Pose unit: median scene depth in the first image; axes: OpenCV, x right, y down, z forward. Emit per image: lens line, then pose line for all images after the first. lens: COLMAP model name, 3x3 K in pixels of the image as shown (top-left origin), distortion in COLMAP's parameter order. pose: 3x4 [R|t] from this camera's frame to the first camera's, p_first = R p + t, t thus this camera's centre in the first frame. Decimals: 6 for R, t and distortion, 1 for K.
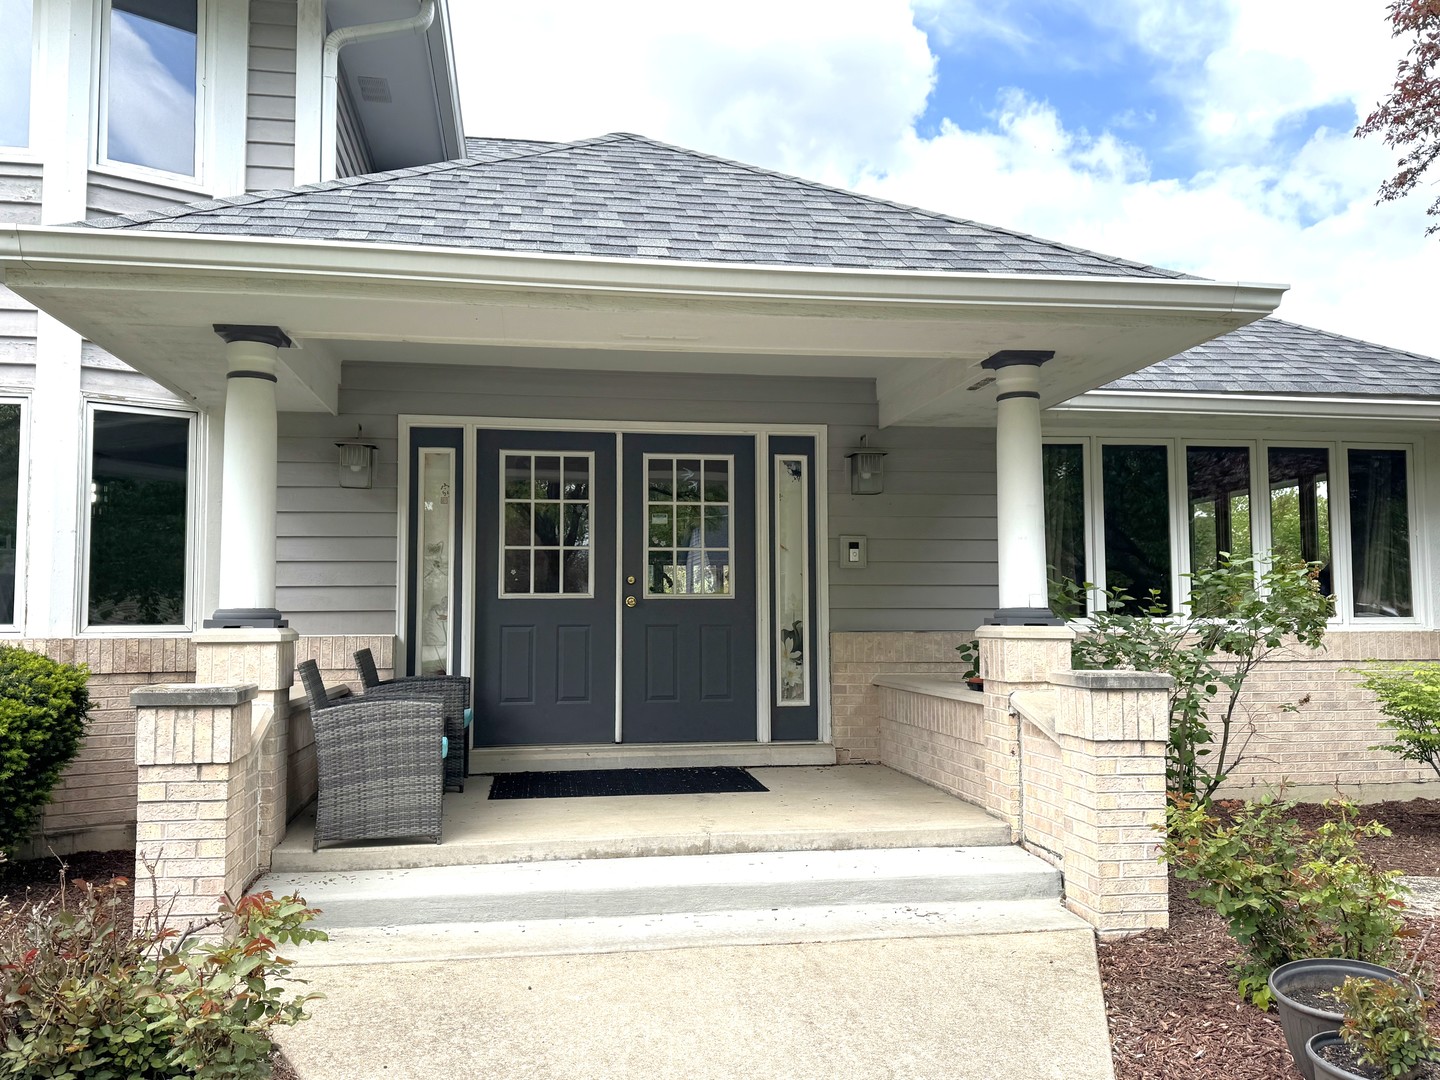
lens RADIAL K [[1179.1, 0, 720.0], [0, 1179.1, 540.0], [0, 0, 1]] dist [0.062167, -0.002942]
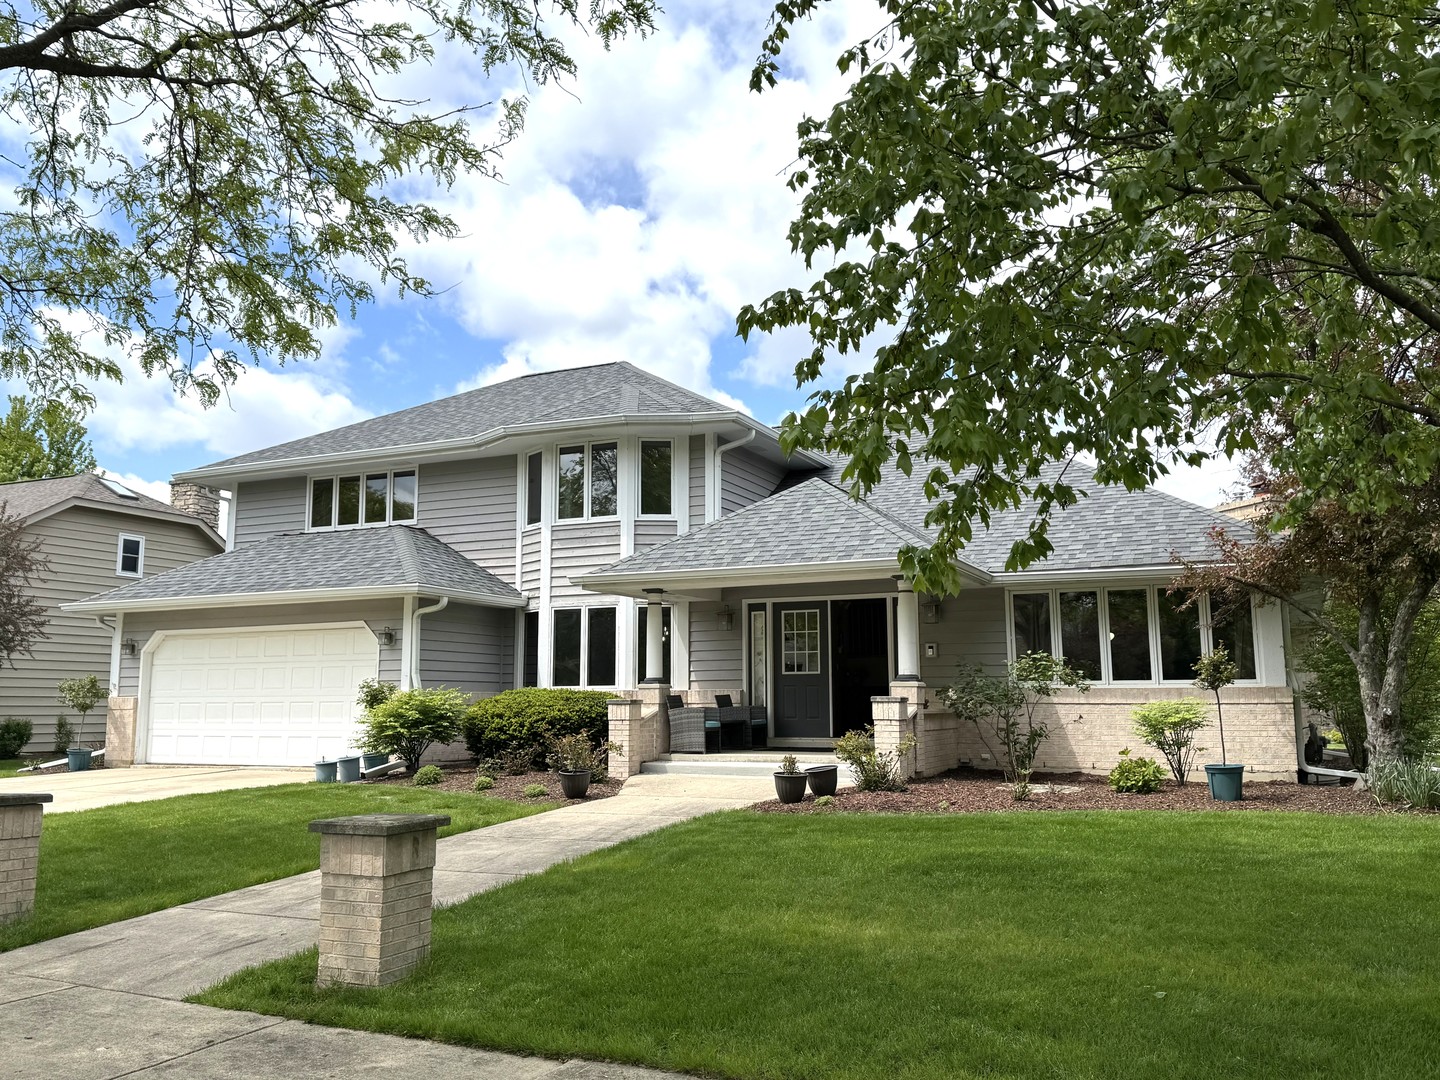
lens RADIAL K [[1179.1, 0, 720.0], [0, 1179.1, 540.0], [0, 0, 1]] dist [0.062167, -0.002942]
pose [[0.826716, -0.076609, -0.557380, 1.045663], [0.038075, 0.996033, -0.080426, -0.032775], [0.561330, 0.045267, 0.826353, -1.031861]]
